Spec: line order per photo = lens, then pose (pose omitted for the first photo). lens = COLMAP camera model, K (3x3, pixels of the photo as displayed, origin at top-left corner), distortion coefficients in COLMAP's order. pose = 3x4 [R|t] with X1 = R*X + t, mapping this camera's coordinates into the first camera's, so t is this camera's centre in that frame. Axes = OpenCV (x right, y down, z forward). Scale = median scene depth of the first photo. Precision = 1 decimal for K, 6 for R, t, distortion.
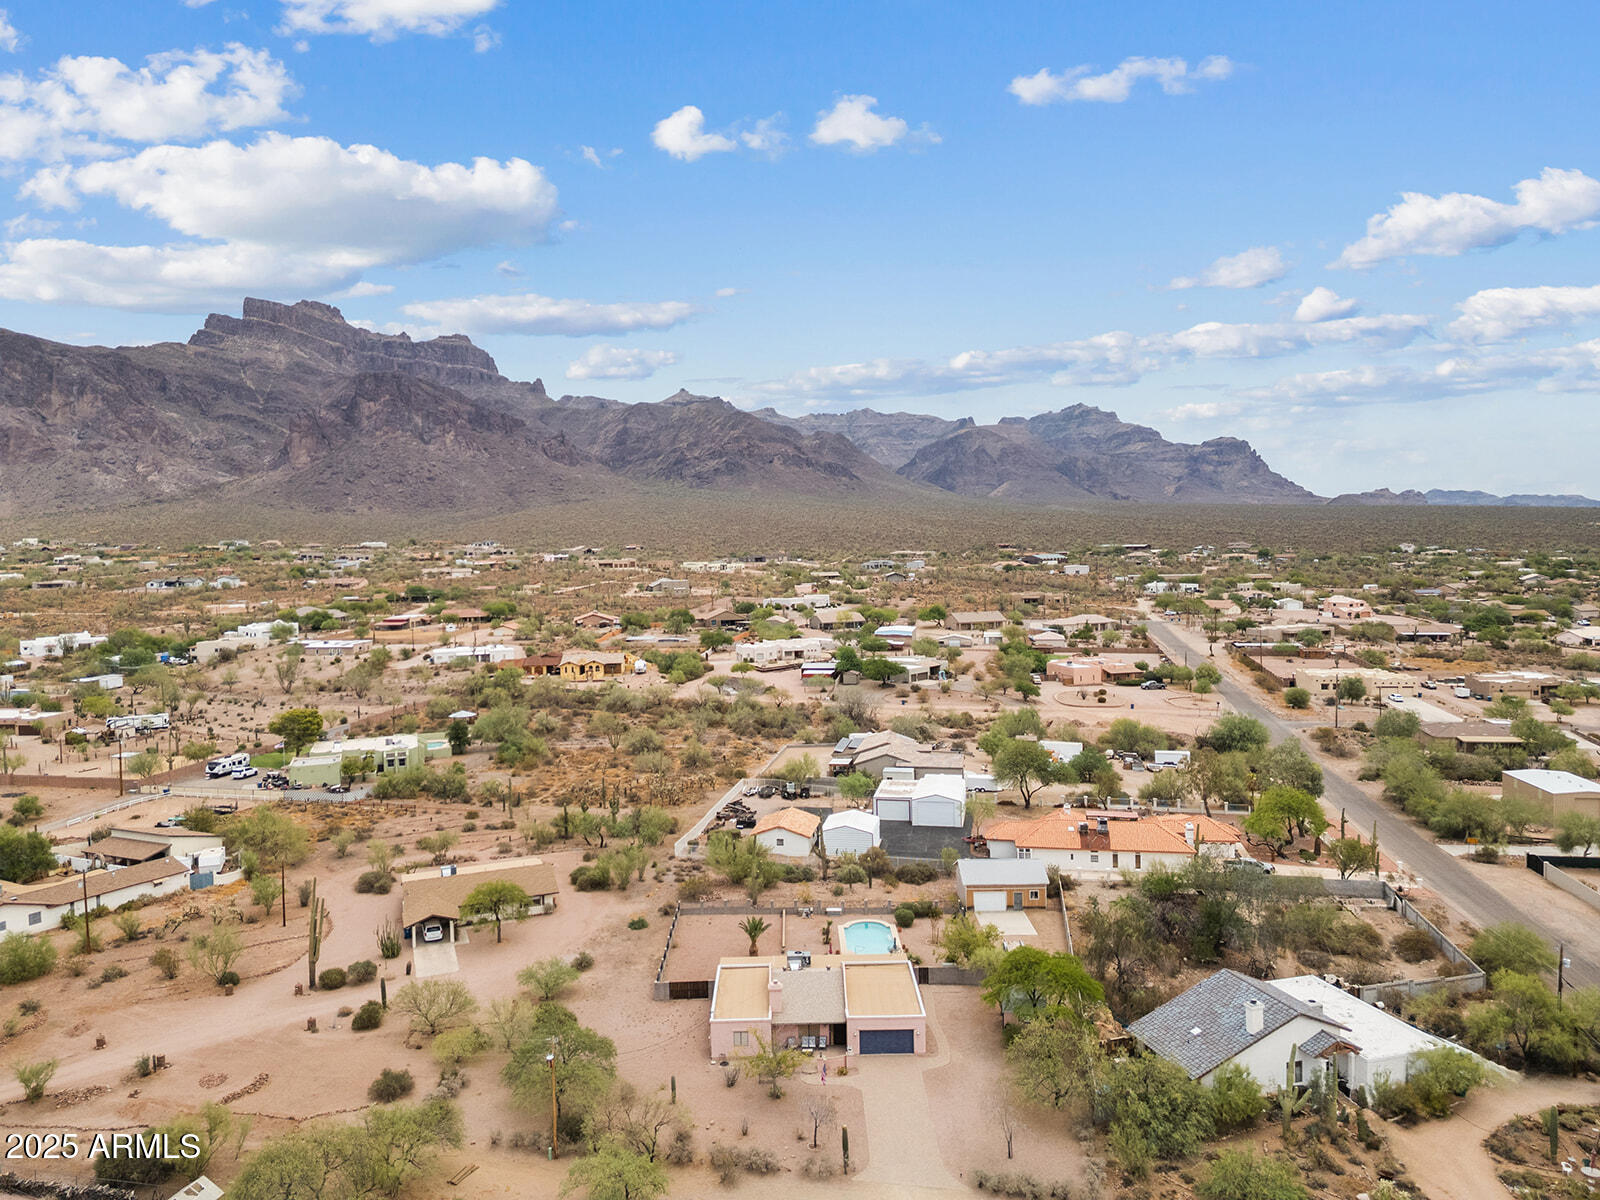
lens RADIAL K [[1137.1, 0, 800.0], [0, 1137.1, 600.0], [0, 0, 1]] dist [0.092089, -0.094278]
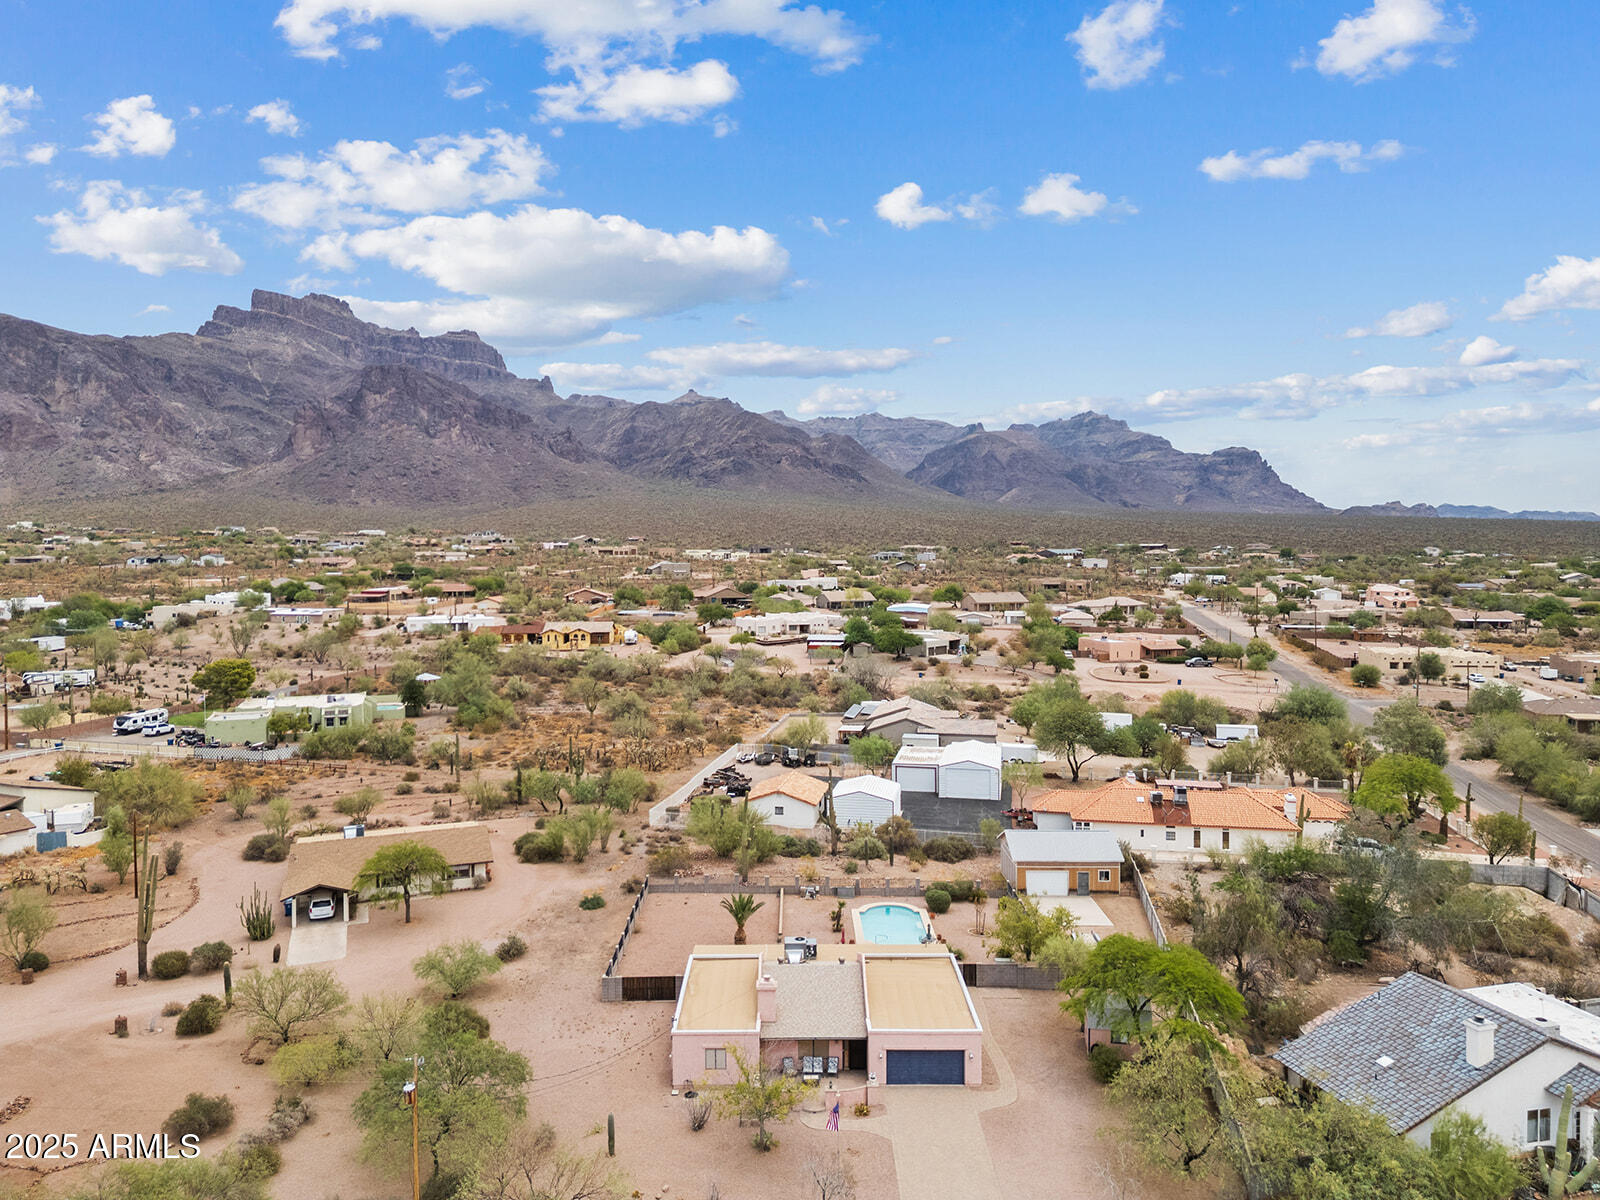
lens RADIAL K [[1137.1, 0, 800.0], [0, 1137.1, 600.0], [0, 0, 1]] dist [0.092089, -0.094278]
pose [[0.999848, 0.016691, -0.004953, -0.000532], [-0.016715, 0.999849, -0.004713, 0.034929], [0.004873, 0.004795, 0.999977, 0.099319]]
